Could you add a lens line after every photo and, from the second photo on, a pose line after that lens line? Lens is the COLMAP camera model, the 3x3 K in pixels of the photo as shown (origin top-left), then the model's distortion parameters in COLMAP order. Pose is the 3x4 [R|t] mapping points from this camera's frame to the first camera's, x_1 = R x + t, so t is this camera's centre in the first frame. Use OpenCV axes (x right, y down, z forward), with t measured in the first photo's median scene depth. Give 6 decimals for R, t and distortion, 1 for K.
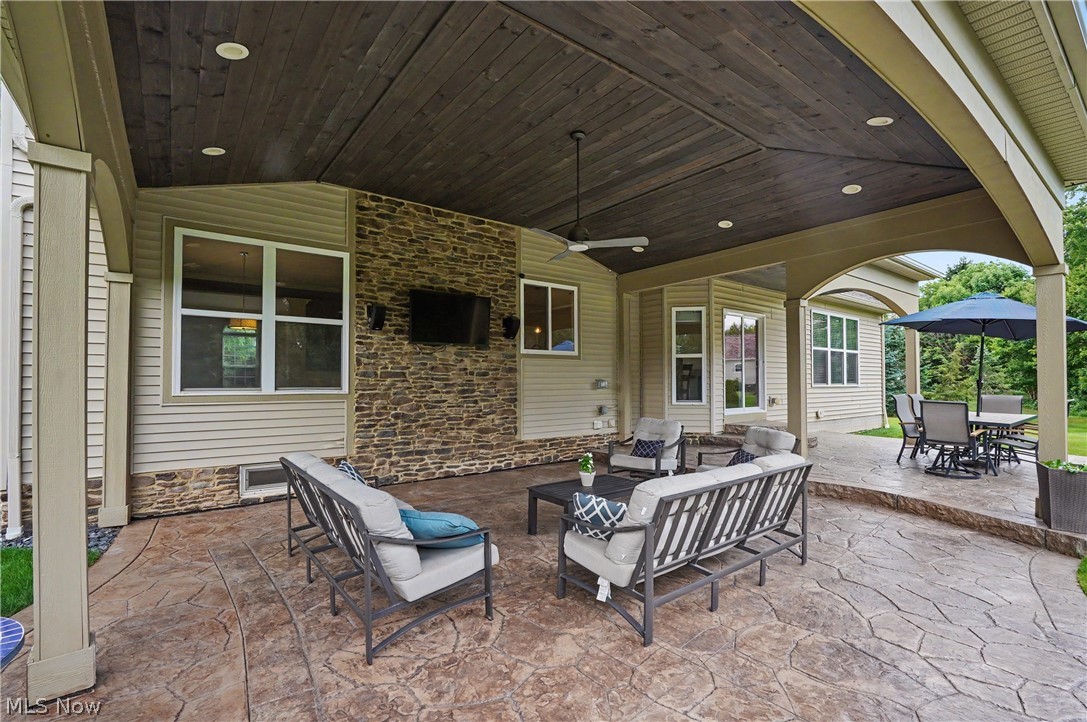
lens RADIAL K [[498.0, 0, 543.6], [0, 498.0, 368.3], [0, 0, 1]] dist [-0.010522, -0.001208]
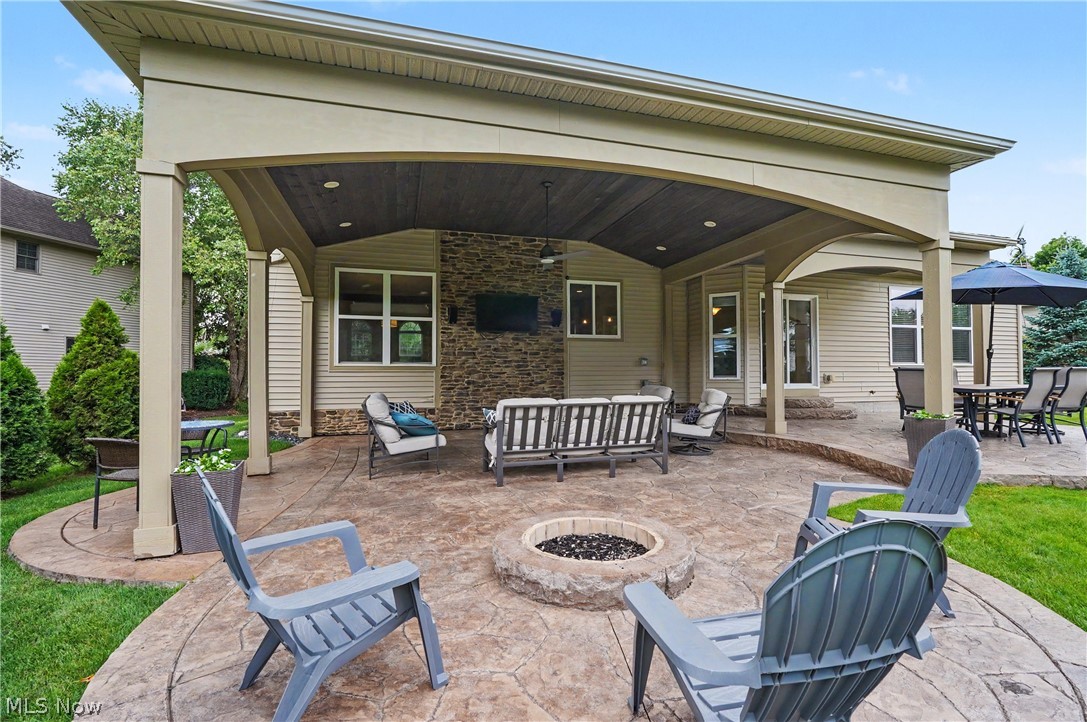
lens RADIAL K [[498.0, 0, 543.7], [0, 498.0, 361.5], [0, 0, 1]] dist [-0.010522, -0.001208]
pose [[0.934041, -0.012896, -0.356934, 0.413715], [0.012009, 0.999917, -0.004701, 0.043345], [0.356965, 0.000104, 0.934118, -0.267260]]
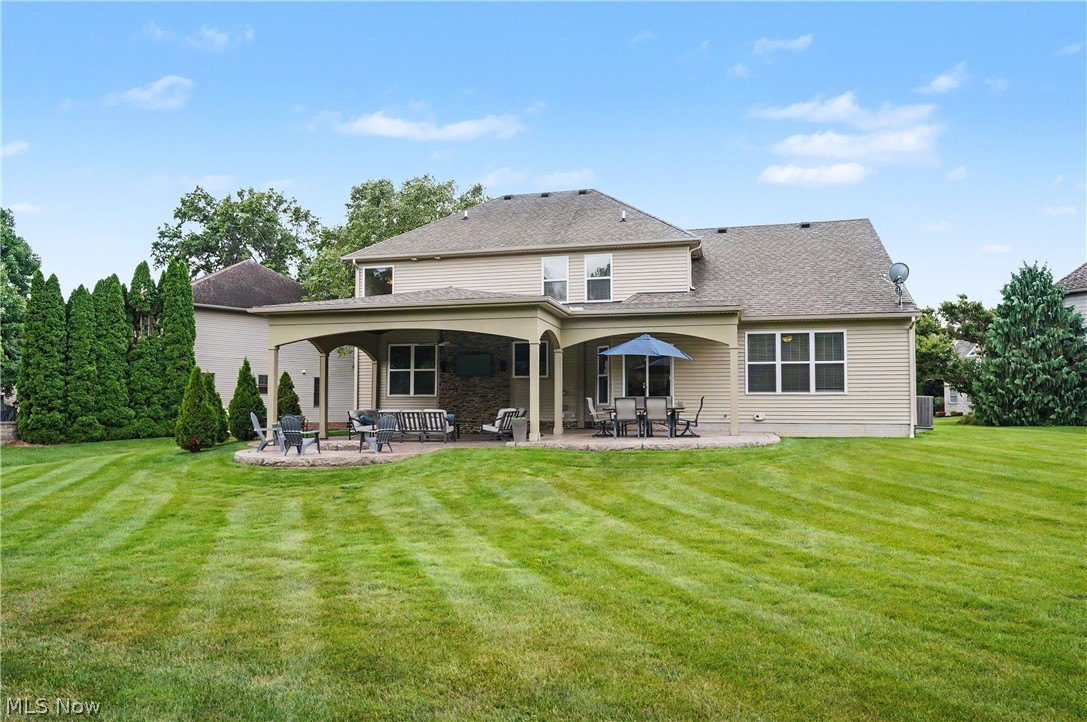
lens RADIAL K [[708.6, 0, 544.6], [0, 708.6, 362.1], [0, 0, 1]] dist [0.001931, 0.000091]
pose [[0.625020, -0.048408, -0.779106, 2.675085], [0.017844, 0.998701, -0.047737, 0.053475], [0.780404, 0.015935, 0.625072, -0.835280]]
